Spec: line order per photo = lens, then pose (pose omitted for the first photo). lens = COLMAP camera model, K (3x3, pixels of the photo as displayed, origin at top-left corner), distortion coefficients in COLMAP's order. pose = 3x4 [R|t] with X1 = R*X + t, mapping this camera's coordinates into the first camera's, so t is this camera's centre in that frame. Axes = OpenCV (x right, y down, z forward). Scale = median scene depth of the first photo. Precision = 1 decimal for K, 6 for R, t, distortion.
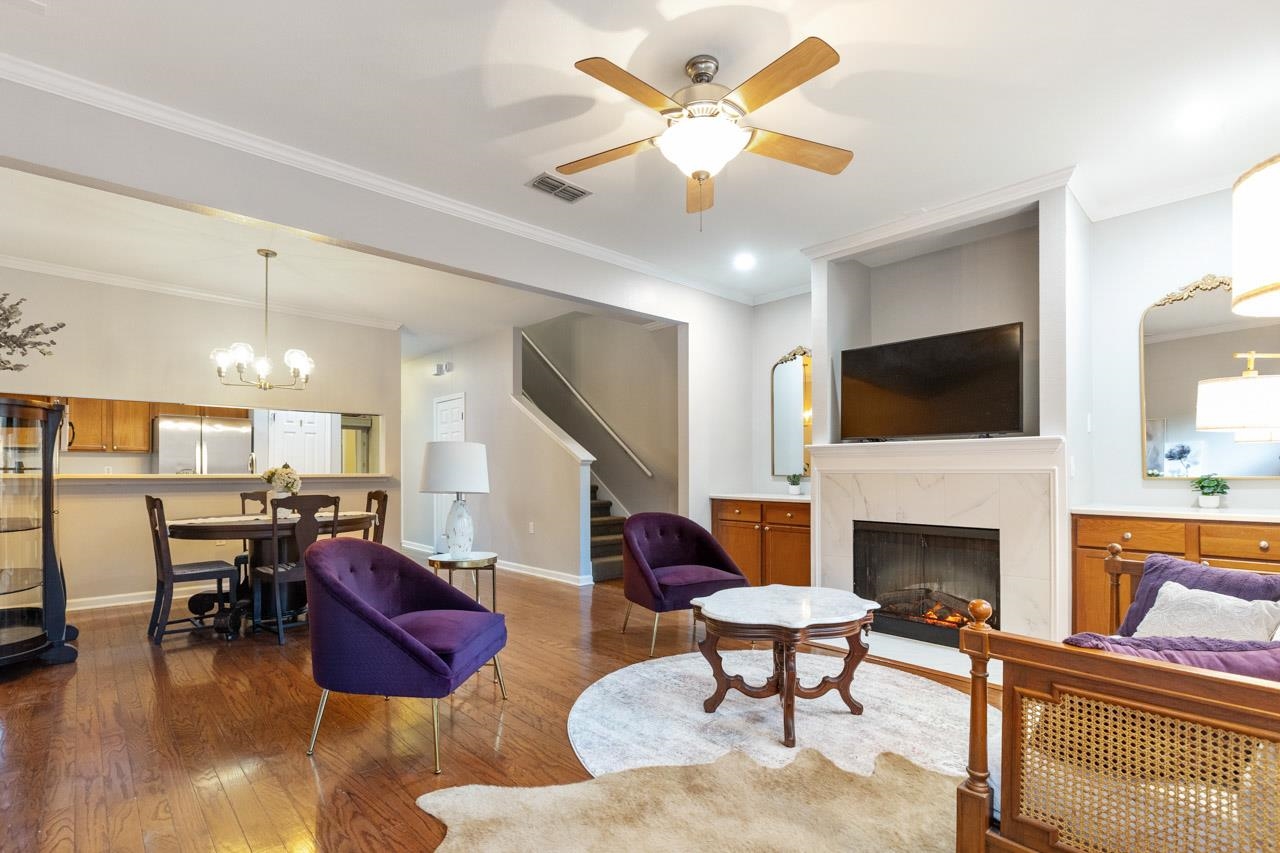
lens RADIAL K [[584.7, 0, 635.5], [0, 584.7, 434.2], [0, 0, 1]] dist [0.002564, 0.000669]
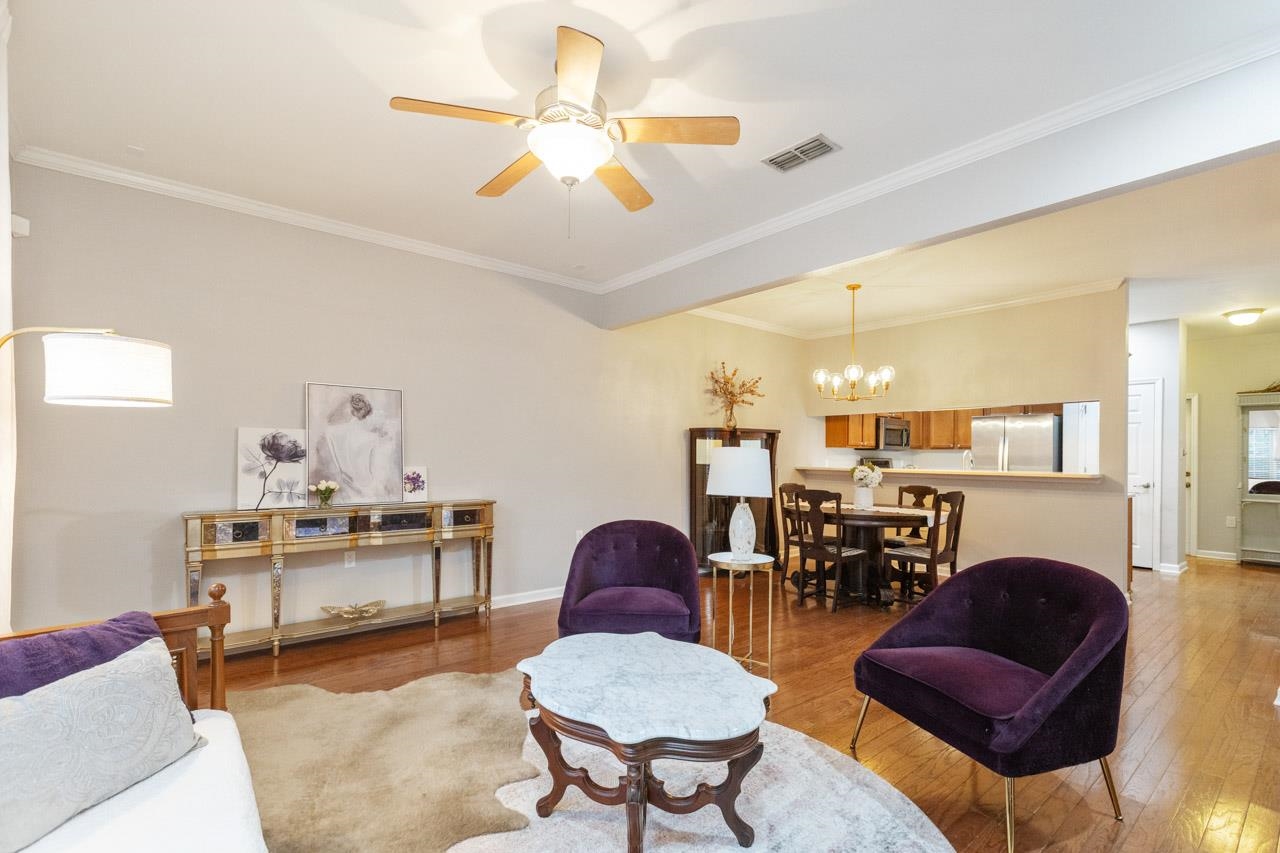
lens RADIAL K [[584.7, 0, 635.5], [0, 584.7, 434.2], [0, 0, 1]] dist [0.002564, 0.000669]
pose [[-0.083325, -0.033808, -0.995949, 0.534804], [0.054464, 0.997776, -0.038426, 0.012335], [0.995033, -0.057445, -0.081298, 0.575819]]
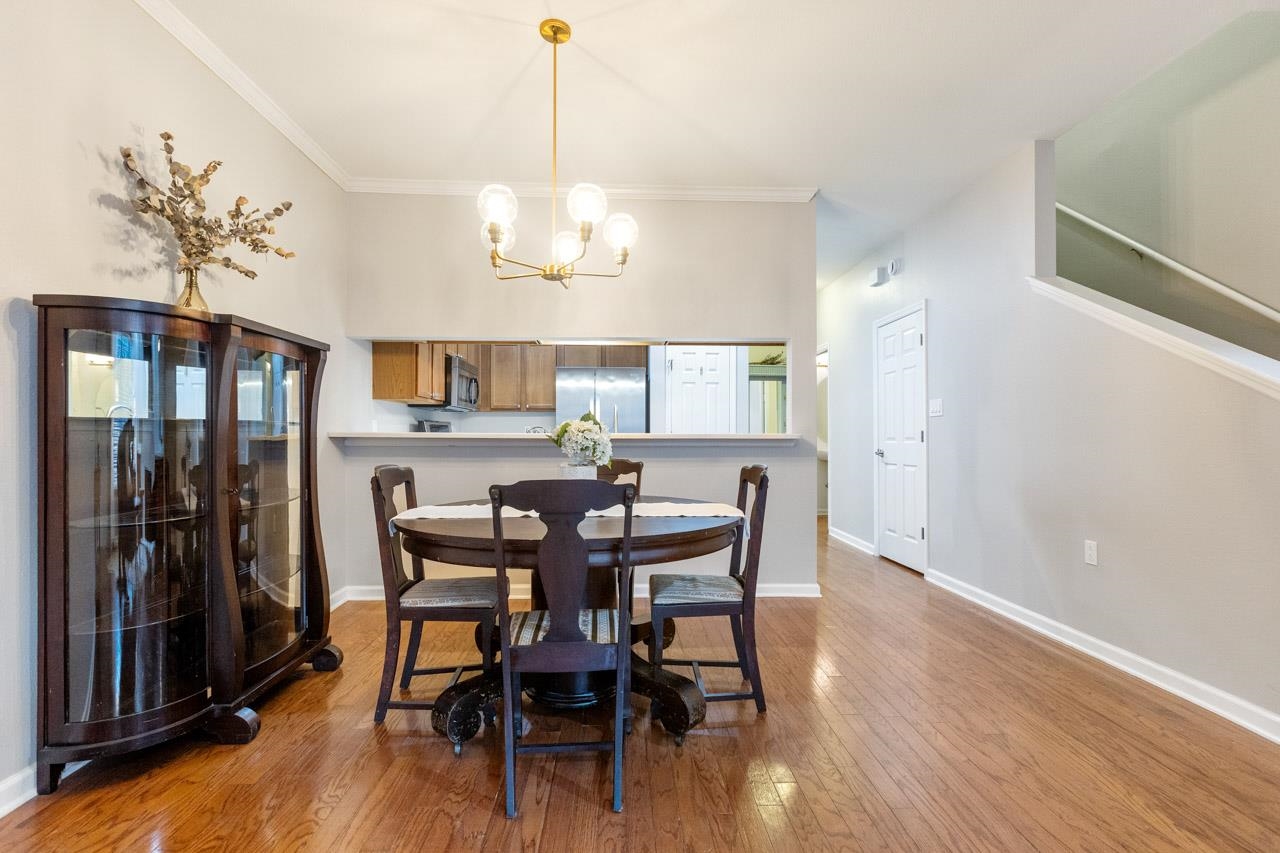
lens RADIAL K [[584.7, 0, 635.5], [0, 584.7, 434.2], [0, 0, 1]] dist [0.002564, 0.000669]
pose [[0.749181, 0.002564, -0.662360, -0.187368], [0.037284, 0.998244, 0.046036, 0.042238], [0.661315, -0.059185, 0.747770, 0.558055]]
